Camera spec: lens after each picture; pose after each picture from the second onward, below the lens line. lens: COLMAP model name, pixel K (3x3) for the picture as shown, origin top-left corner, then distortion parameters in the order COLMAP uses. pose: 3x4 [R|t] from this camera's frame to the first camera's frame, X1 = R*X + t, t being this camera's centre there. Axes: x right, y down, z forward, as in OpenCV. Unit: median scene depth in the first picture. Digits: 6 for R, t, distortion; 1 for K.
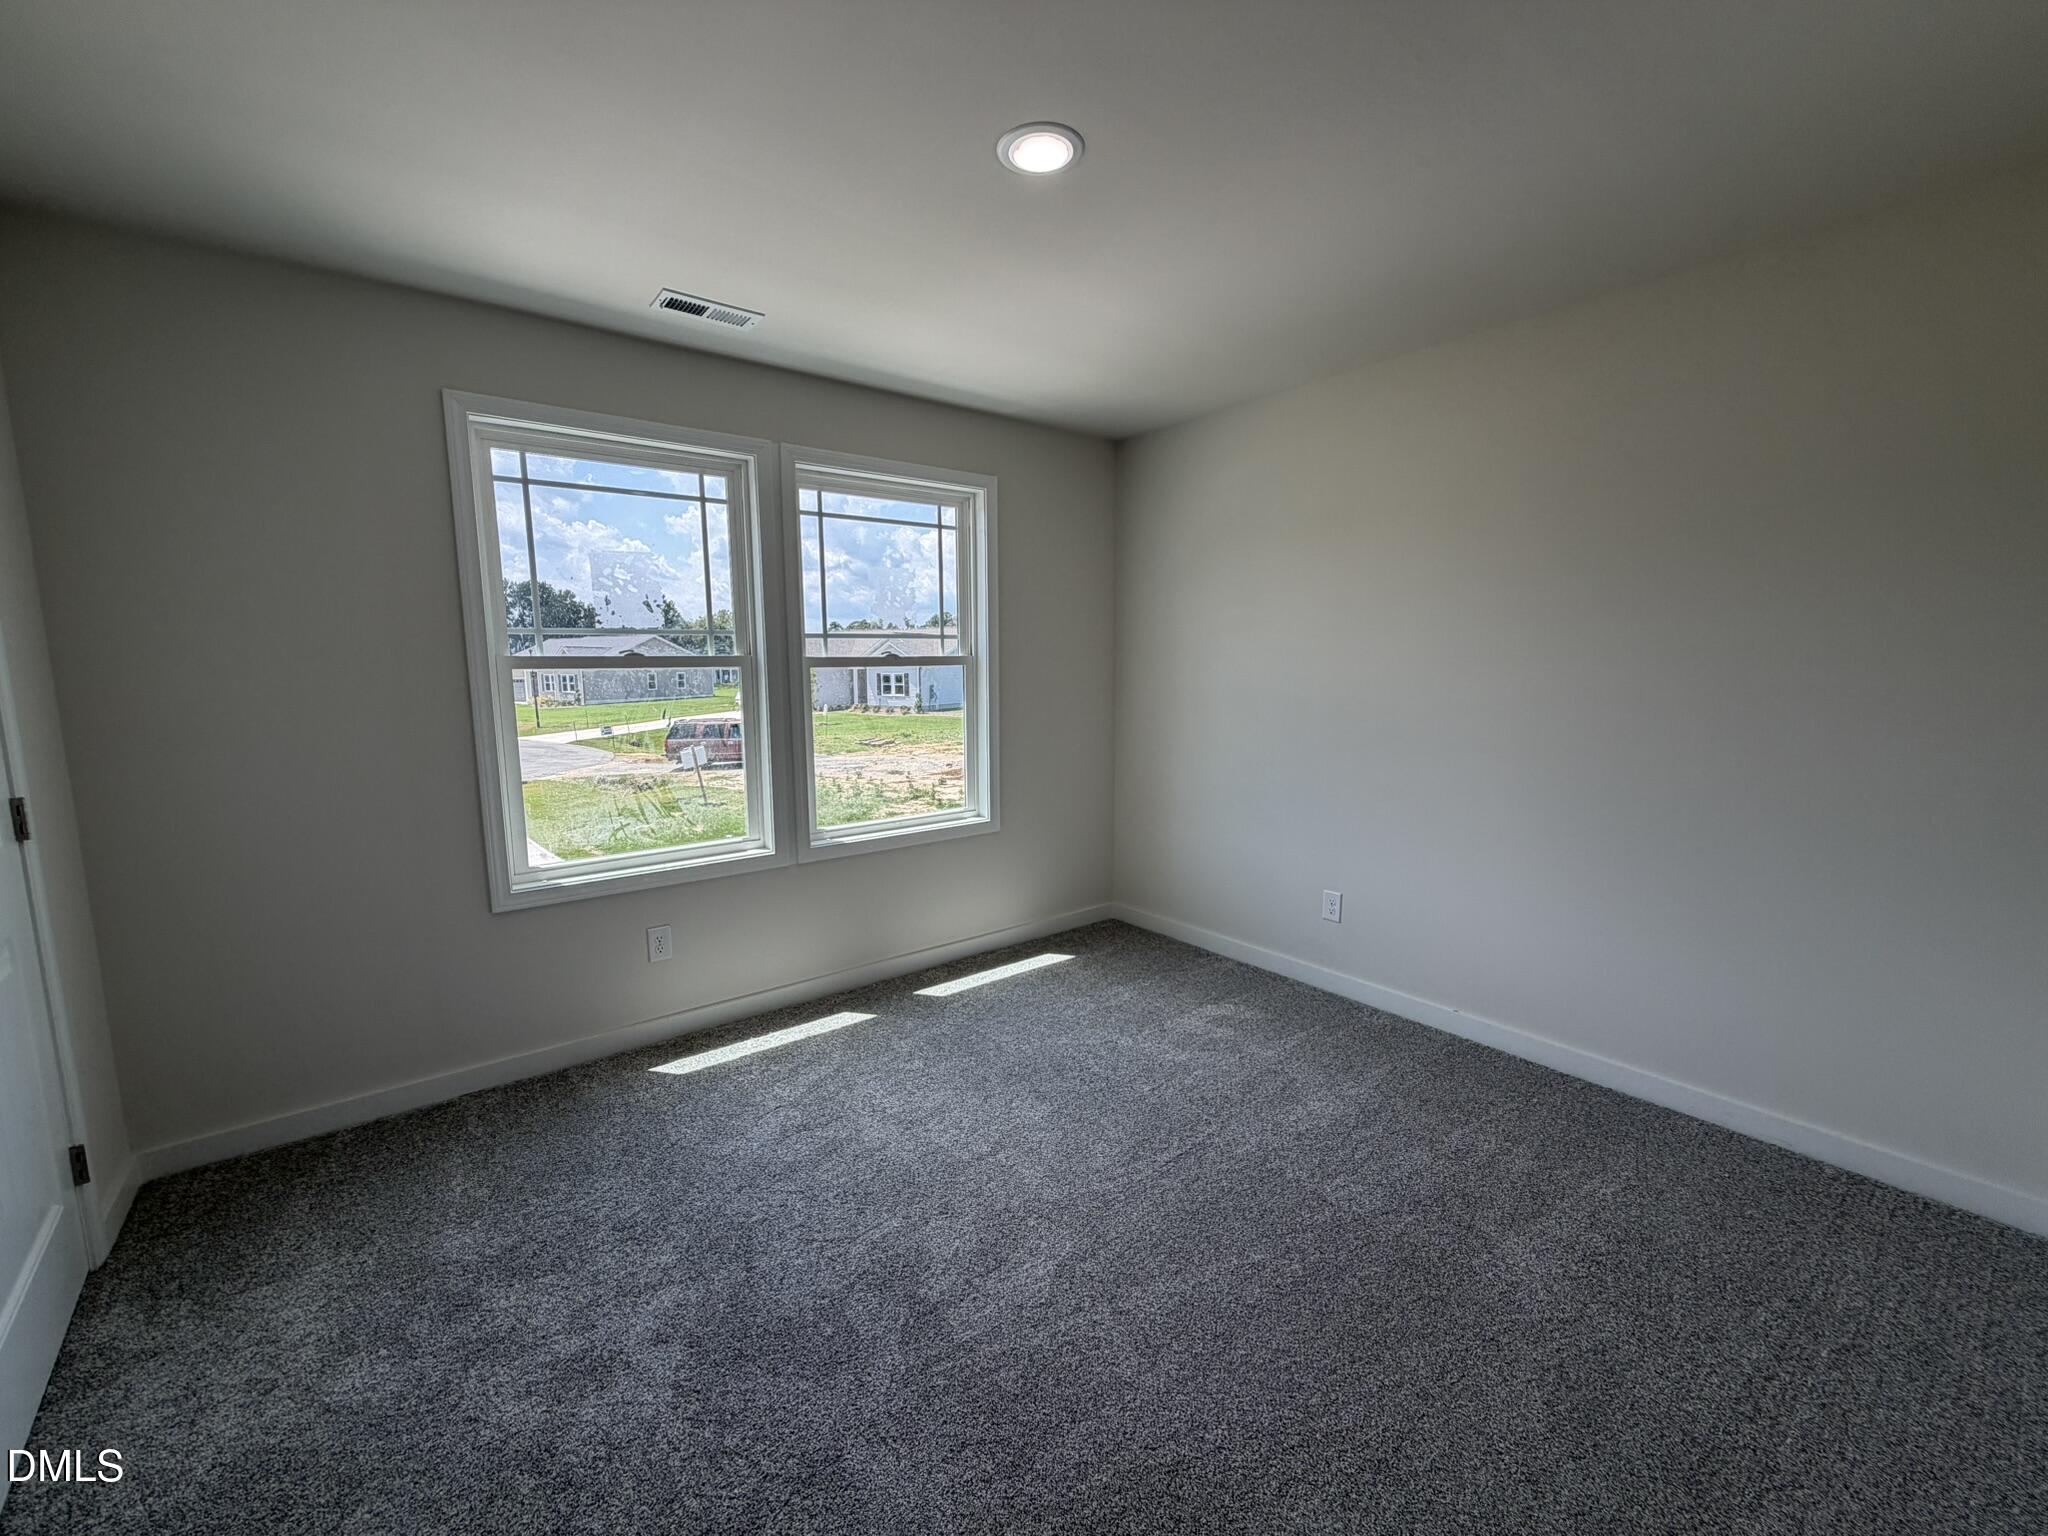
lens RADIAL K [[820.0, 0, 1042.7], [0, 820.0, 765.3], [0, 0, 1]] dist [-0.010319, -0.000014]
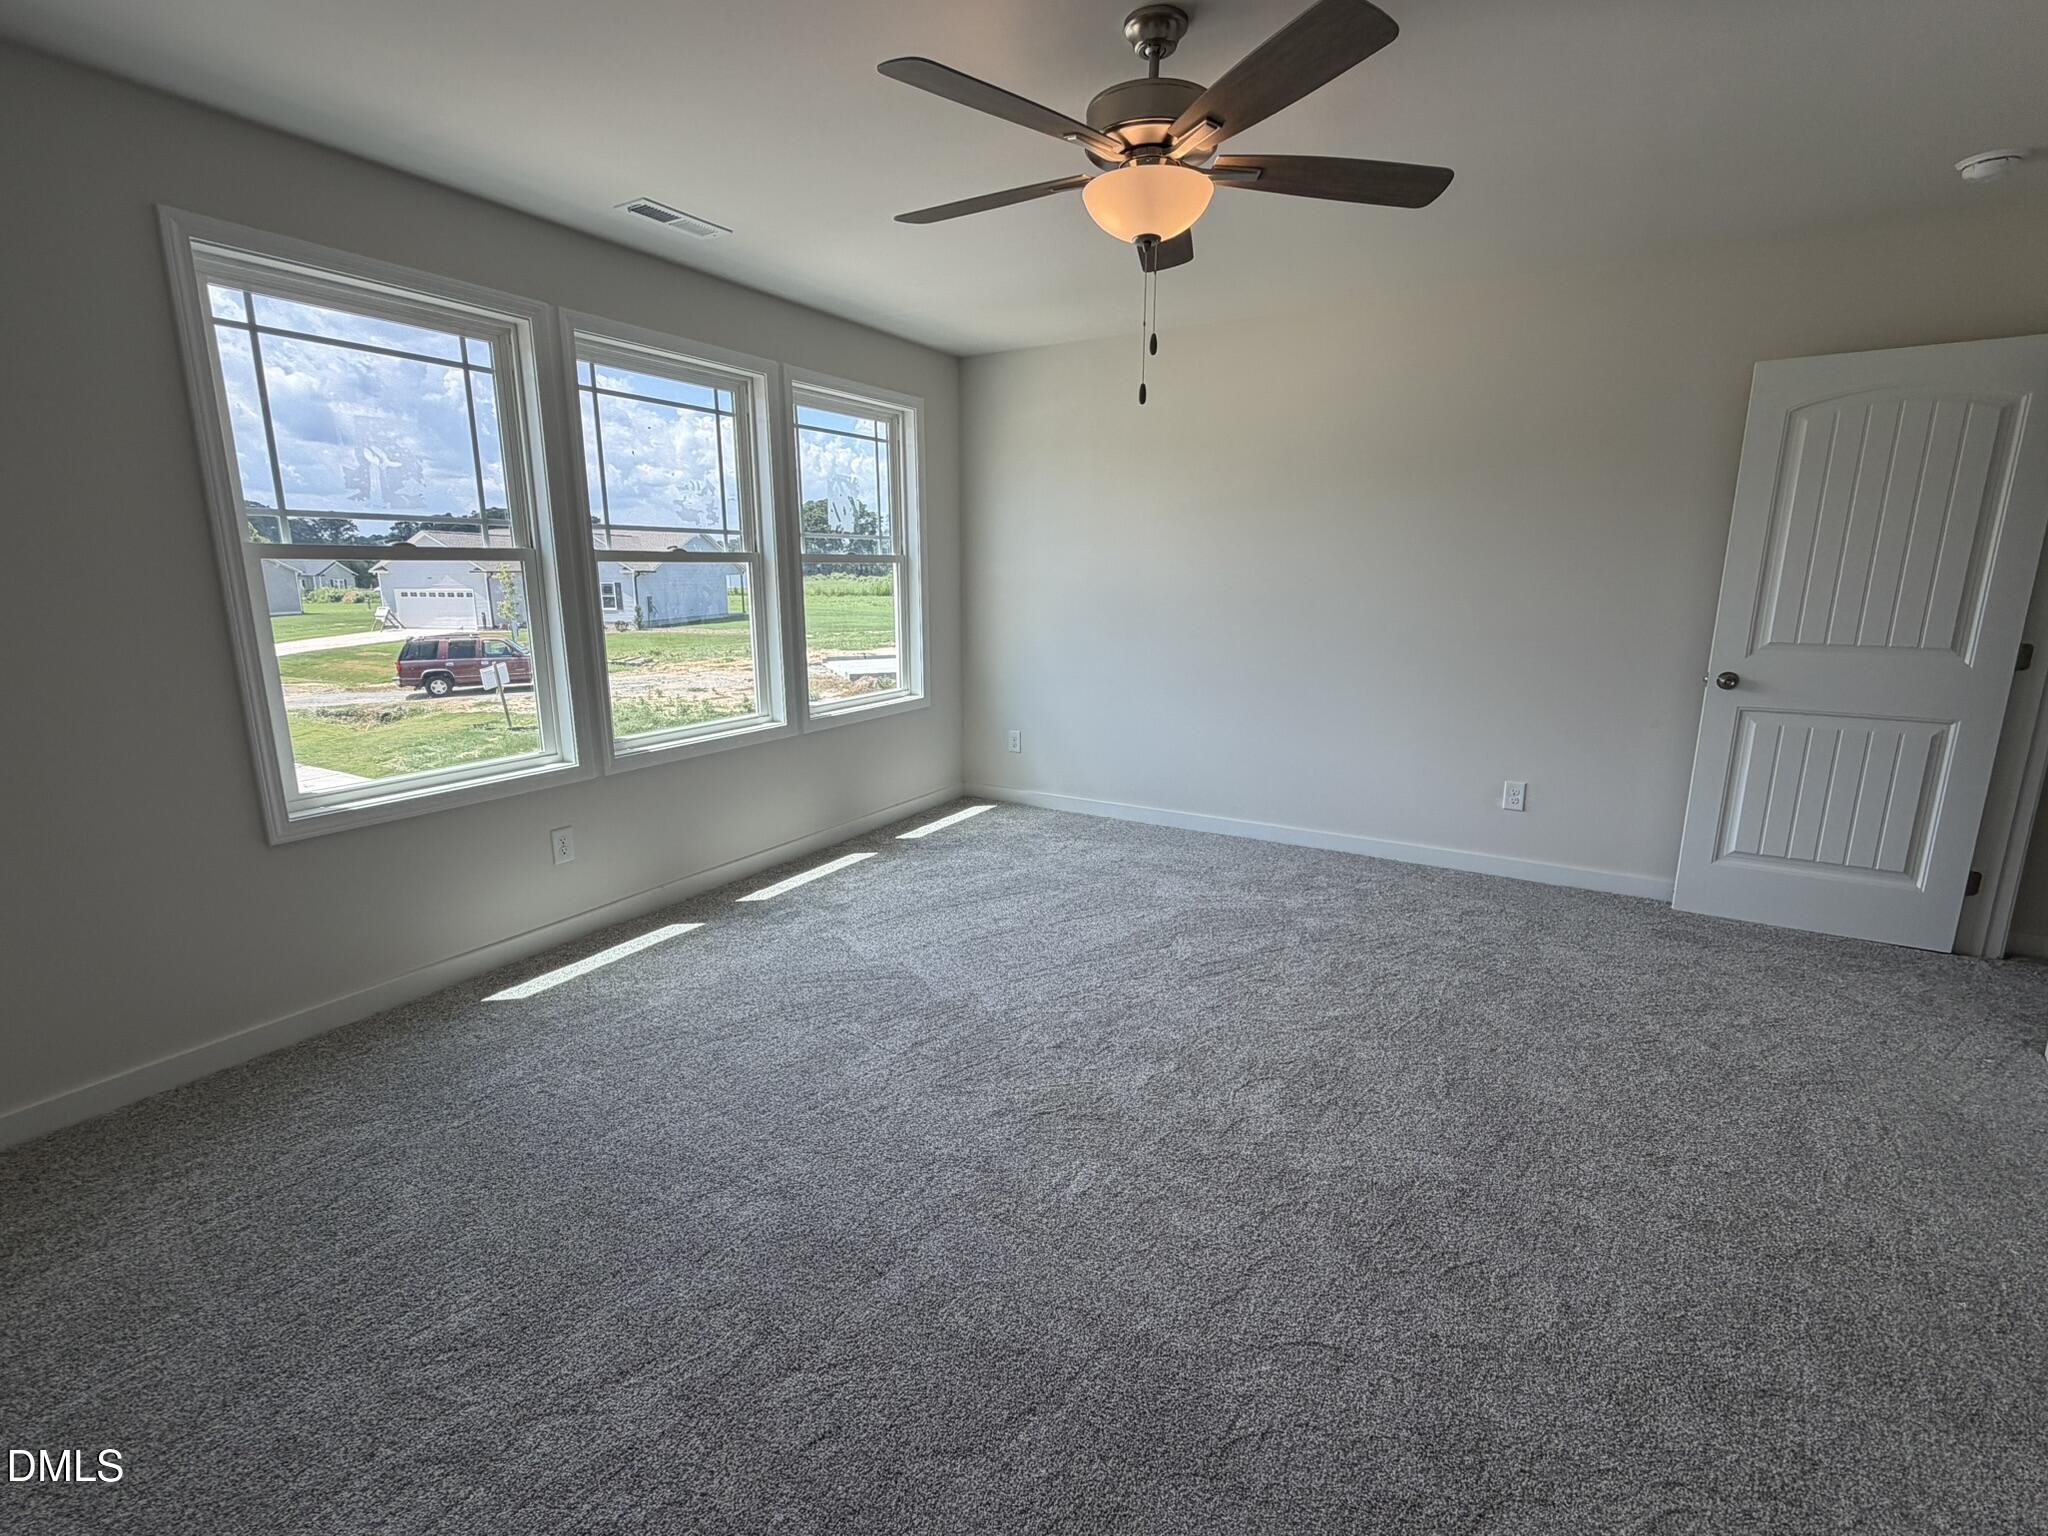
lens RADIAL K [[968.6, 0, 1024.1], [0, 968.6, 762.5], [0, 0, 1]] dist [0.011212, -0.000228]
pose [[0.929042, -0.062619, 0.364637, -0.269610], [0.033790, 0.995815, 0.084921, 0.028575], [-0.368429, -0.066574, 0.927269, -0.211006]]
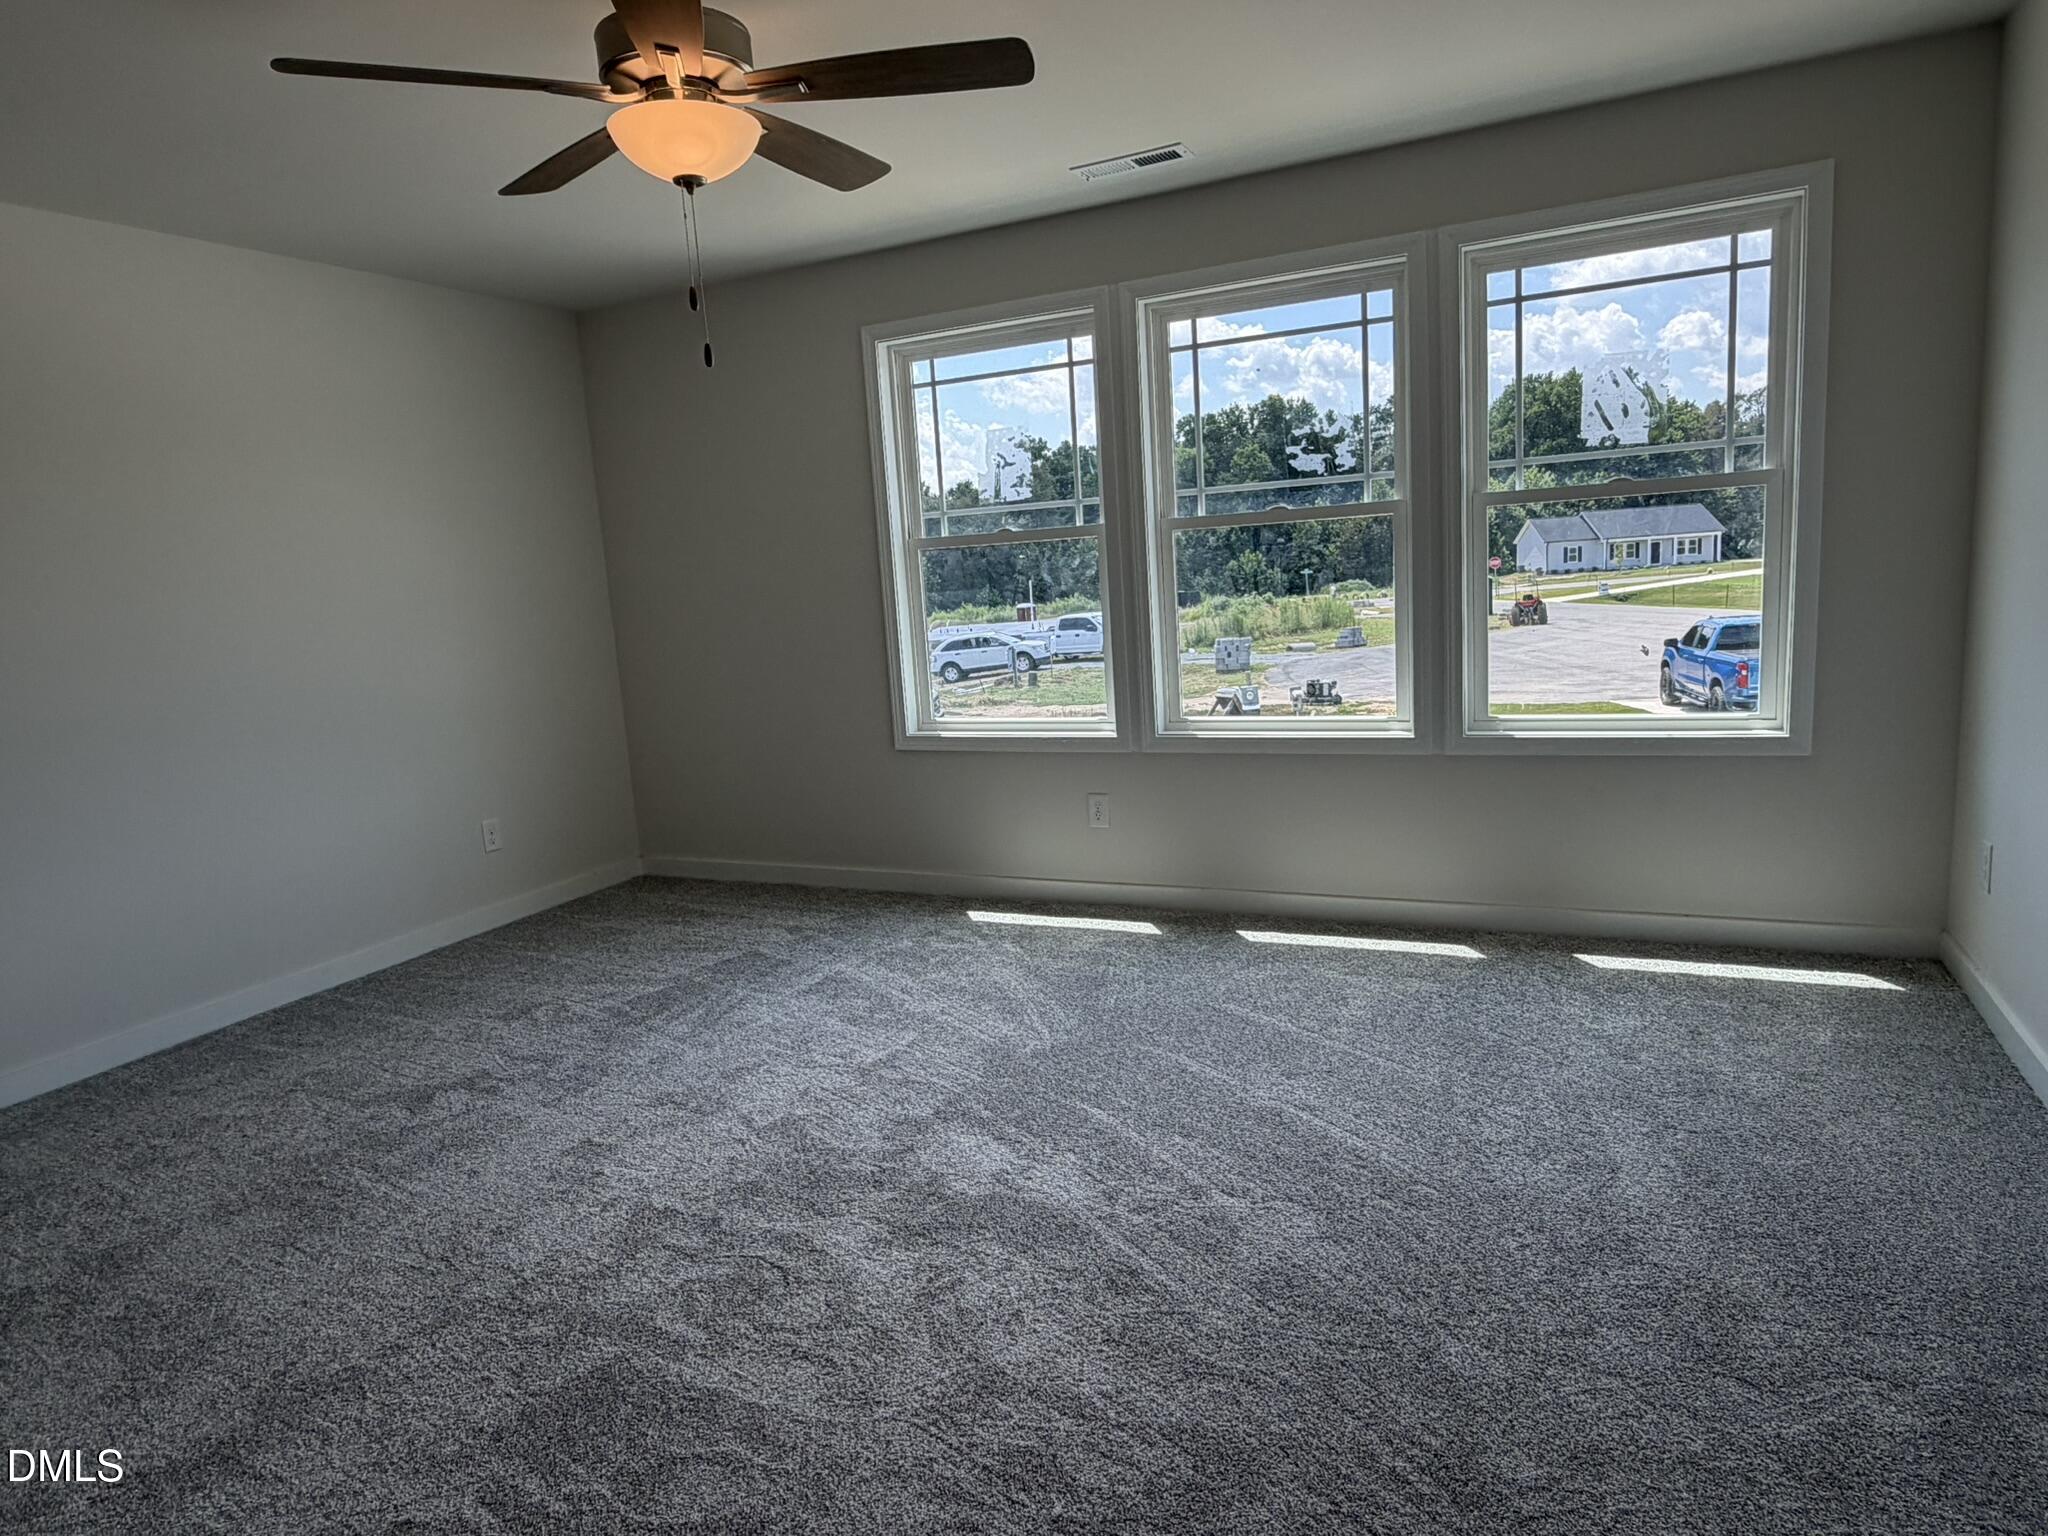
lens RADIAL K [[1243.4, 0, 1016.7], [0, 1243.4, 769.2], [0, 0, 1]] dist [-0.000338, 0.002803]
pose [[0.423908, 0.112770, -0.898657, 0.922186], [-0.061785, 0.993507, 0.095528, 0.017568], [0.903595, 0.015028, 0.428124, 0.308979]]
